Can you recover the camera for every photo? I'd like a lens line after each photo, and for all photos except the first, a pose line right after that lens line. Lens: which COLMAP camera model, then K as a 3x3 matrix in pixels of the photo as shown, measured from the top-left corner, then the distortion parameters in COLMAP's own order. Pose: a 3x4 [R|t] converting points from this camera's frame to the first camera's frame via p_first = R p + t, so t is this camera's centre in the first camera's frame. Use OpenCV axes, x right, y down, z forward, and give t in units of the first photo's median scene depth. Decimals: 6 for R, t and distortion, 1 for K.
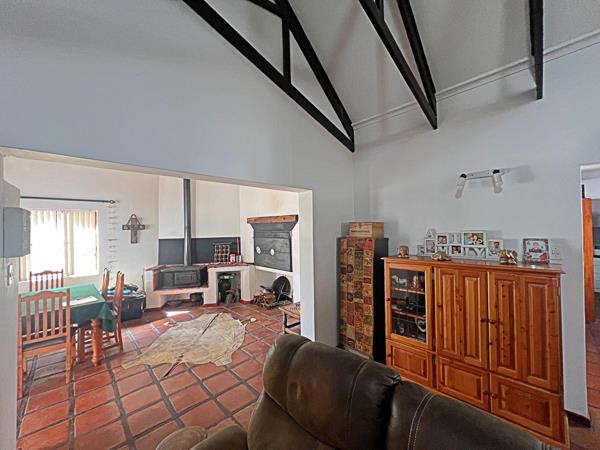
lens RADIAL K [[240.3, 0, 300.0], [0, 240.3, 225.0], [0, 0, 1]] dist [0.000137, 0.000013]
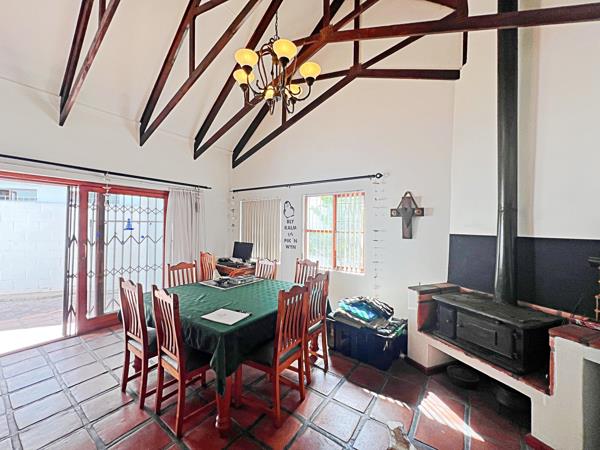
lens RADIAL K [[239.2, 0, 299.6], [0, 239.2, 226.0], [0, 0, 1]] dist [-0.001992, -0.000278]
pose [[0.186524, 0.021521, -0.982215, -0.142326], [-0.005121, 0.999768, 0.020933, 0.033656], [0.982437, 0.001125, 0.186591, 0.628990]]
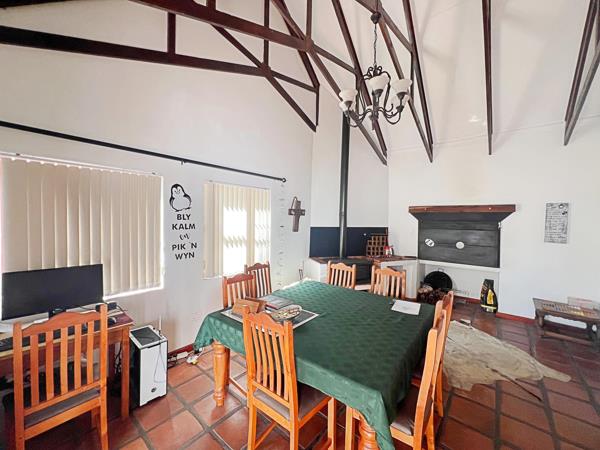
lens RADIAL K [[239.2, 0, 299.6], [0, 239.2, 226.0], [0, 0, 1]] dist [-0.001992, -0.000278]
pose [[0.993718, 0.029250, 0.108021, -0.786645], [-0.033379, 0.998772, 0.036615, 0.027250], [-0.106817, -0.039991, 0.993474, 0.172943]]
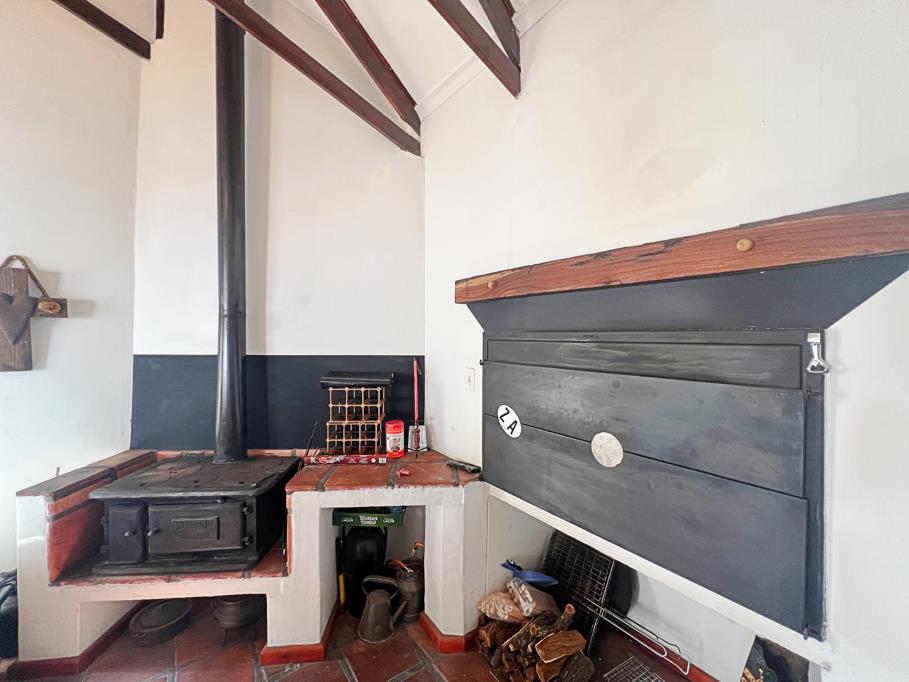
lens RADIAL K [[364.0, 0, 454.5], [0, 364.0, 341.0], [0, 0, 1]] dist [0.000137, 0.000013]
pose [[0.992513, 0.027113, -0.119093, -0.193034], [-0.024447, 0.999418, 0.023786, 0.025840], [0.119669, -0.020696, 0.992598, 0.693403]]
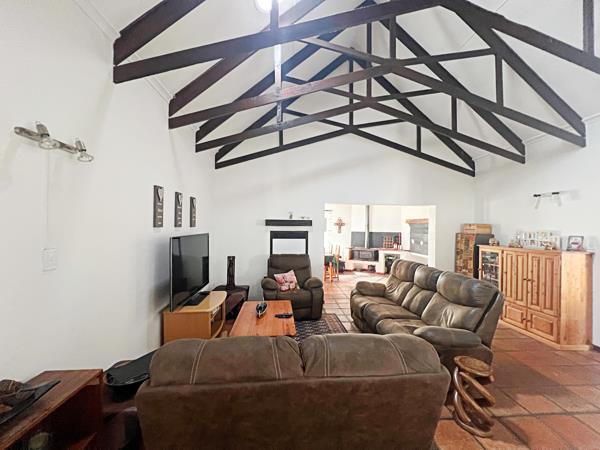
lens RADIAL K [[239.2, 0, 299.6], [0, 239.2, 226.0], [0, 0, 1]] dist [-0.001992, -0.000278]
pose [[0.764000, 0.025676, -0.644705, 0.246726], [-0.020296, 0.999670, 0.015760, 0.001016], [0.644896, 0.001044, 0.764269, -0.584310]]
